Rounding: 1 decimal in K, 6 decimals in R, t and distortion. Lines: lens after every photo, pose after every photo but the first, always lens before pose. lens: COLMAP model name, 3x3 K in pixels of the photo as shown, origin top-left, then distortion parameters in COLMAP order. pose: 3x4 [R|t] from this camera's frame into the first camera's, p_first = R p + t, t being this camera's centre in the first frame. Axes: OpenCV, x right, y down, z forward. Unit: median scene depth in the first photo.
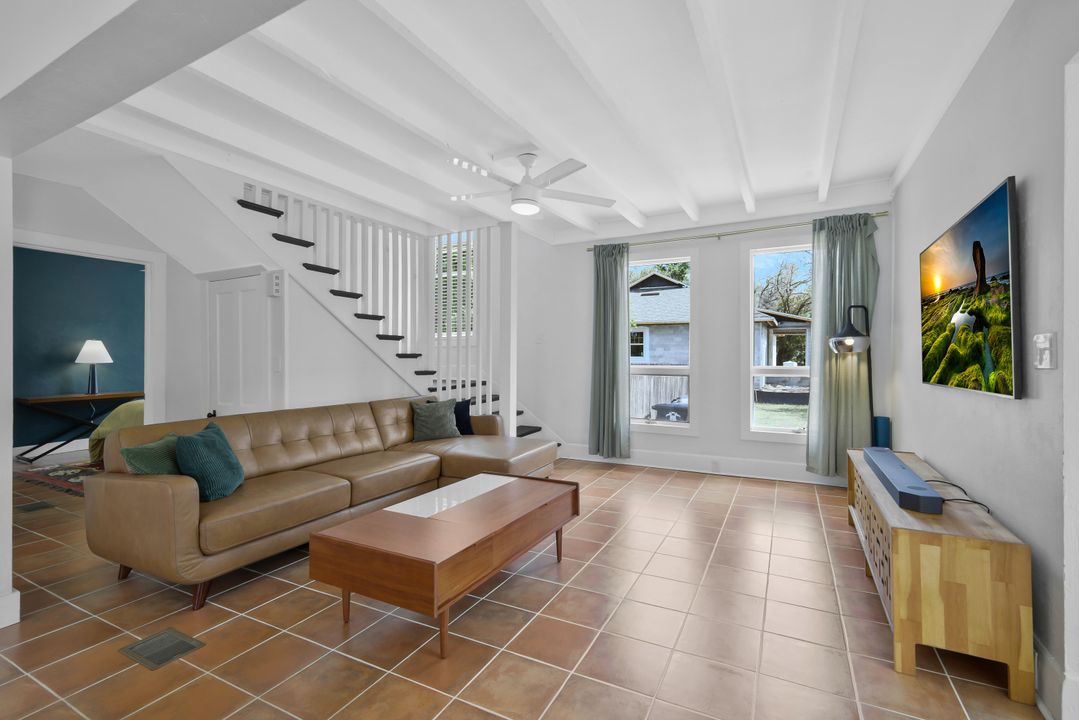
lens RADIAL K [[486.8, 0, 542.2], [0, 486.8, 352.5], [0, 0, 1]] dist [0.002870, 0.001003]
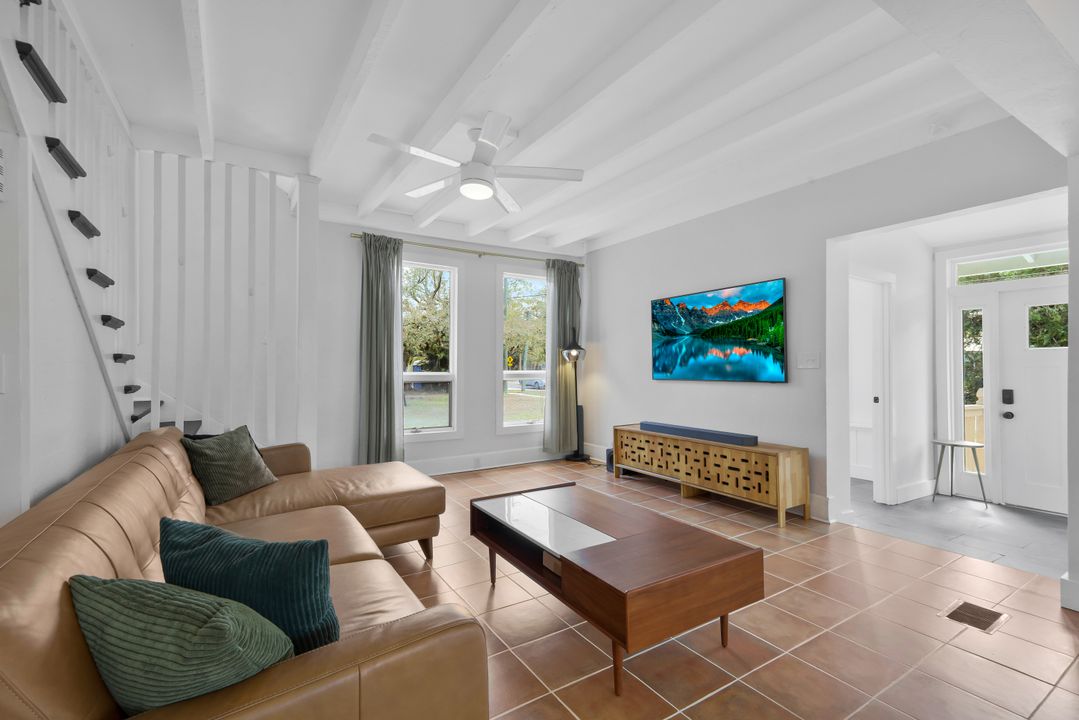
lens RADIAL K [[486.8, 0, 542.7], [0, 486.8, 359.7], [0, 0, 1]] dist [0.002870, 0.001003]
pose [[0.492397, 0.011101, 0.870300, -0.580847], [-0.010646, 0.999921, -0.006731, 0.007431], [-0.870305, -0.005951, 0.492477, 0.363649]]
